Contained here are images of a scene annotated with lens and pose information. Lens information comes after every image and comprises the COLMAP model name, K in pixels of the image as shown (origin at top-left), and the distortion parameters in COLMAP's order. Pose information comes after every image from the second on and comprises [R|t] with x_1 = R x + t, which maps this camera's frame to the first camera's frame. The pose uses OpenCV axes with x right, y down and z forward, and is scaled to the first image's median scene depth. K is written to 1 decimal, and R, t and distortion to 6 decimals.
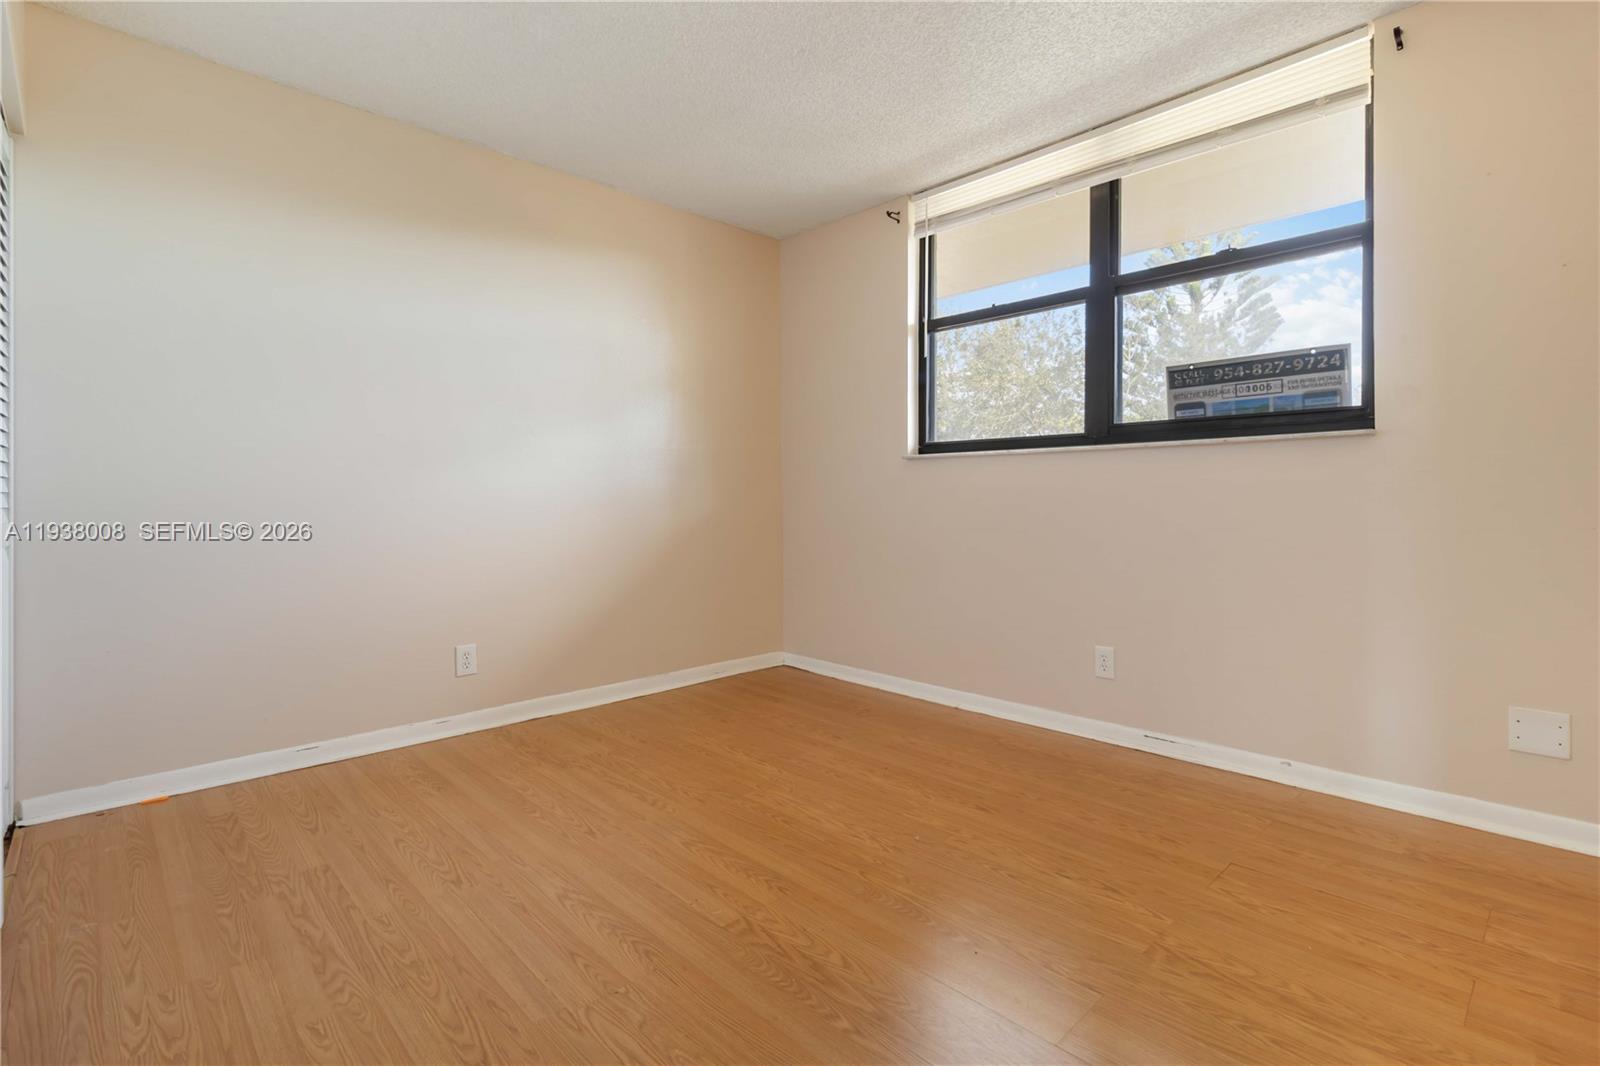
lens RADIAL K [[742.4, 0, 814.1], [0, 742.4, 505.5], [0, 0, 1]] dist [0.009801, -0.000214]
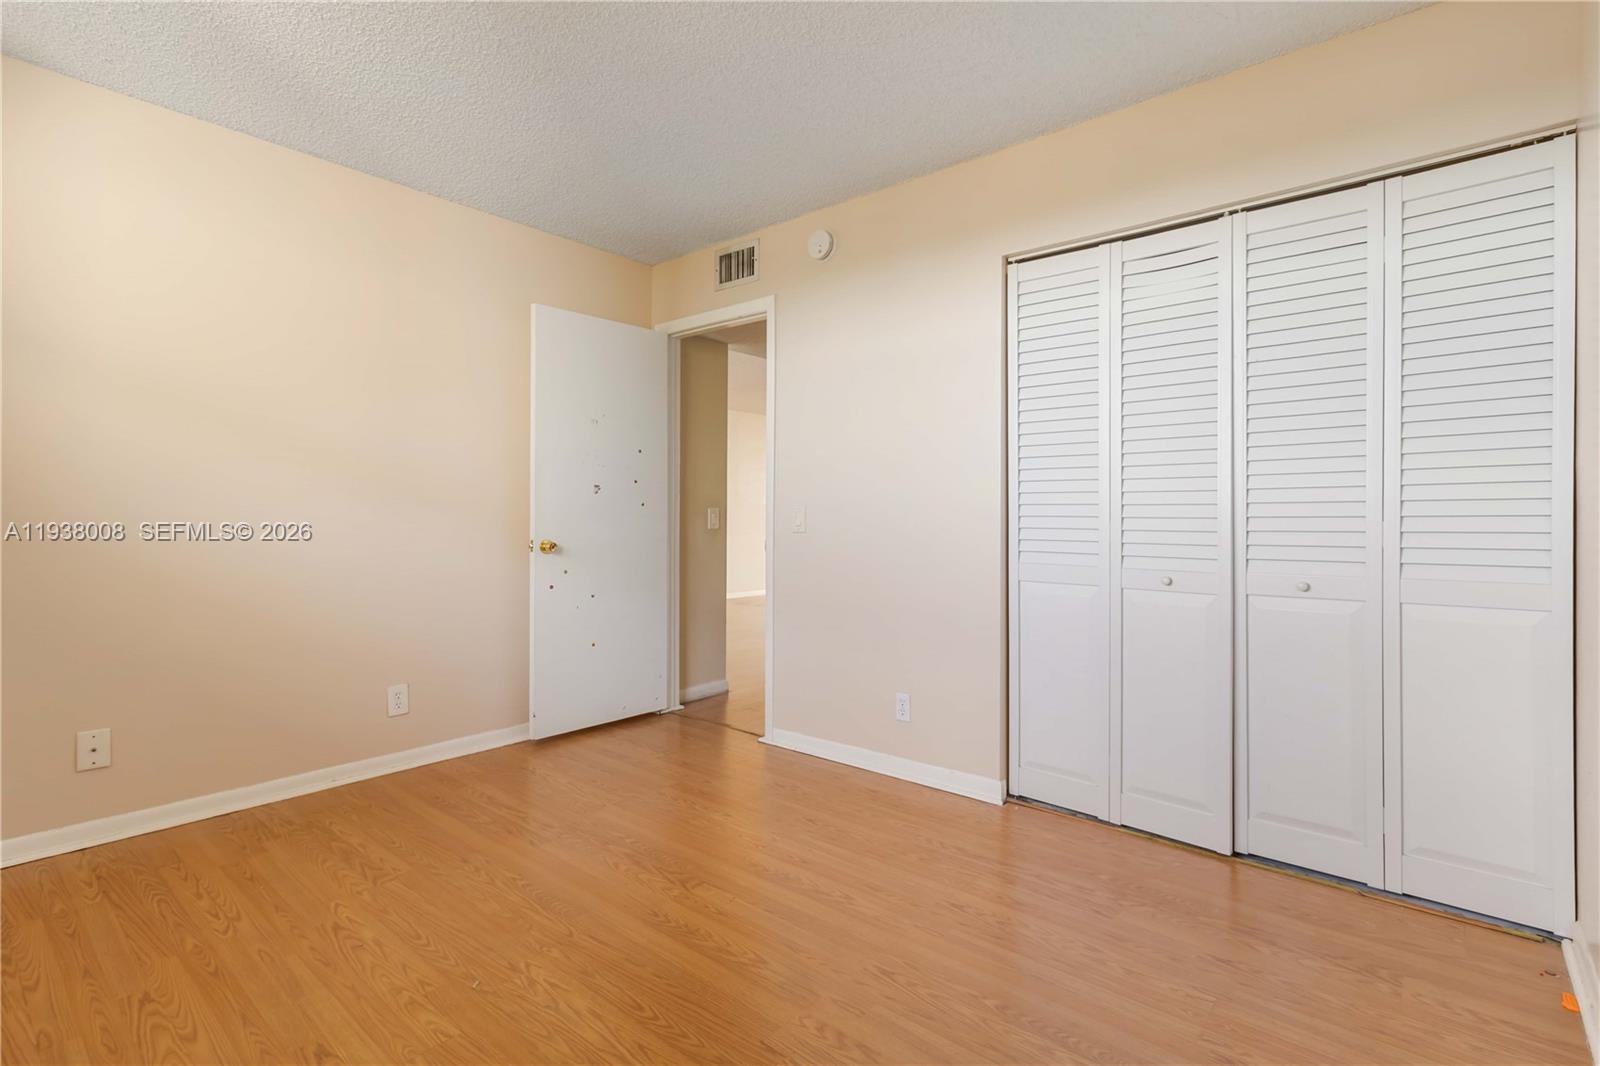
lens RADIAL K [[742.4, 0, 814.1], [0, 742.4, 505.5], [0, 0, 1]] dist [0.009801, -0.000214]
pose [[-0.994091, 0.000435, -0.108548, -0.156190], [0.001704, 0.999931, -0.011603, -0.069302], [0.108536, -0.011720, -0.994023, 2.101071]]
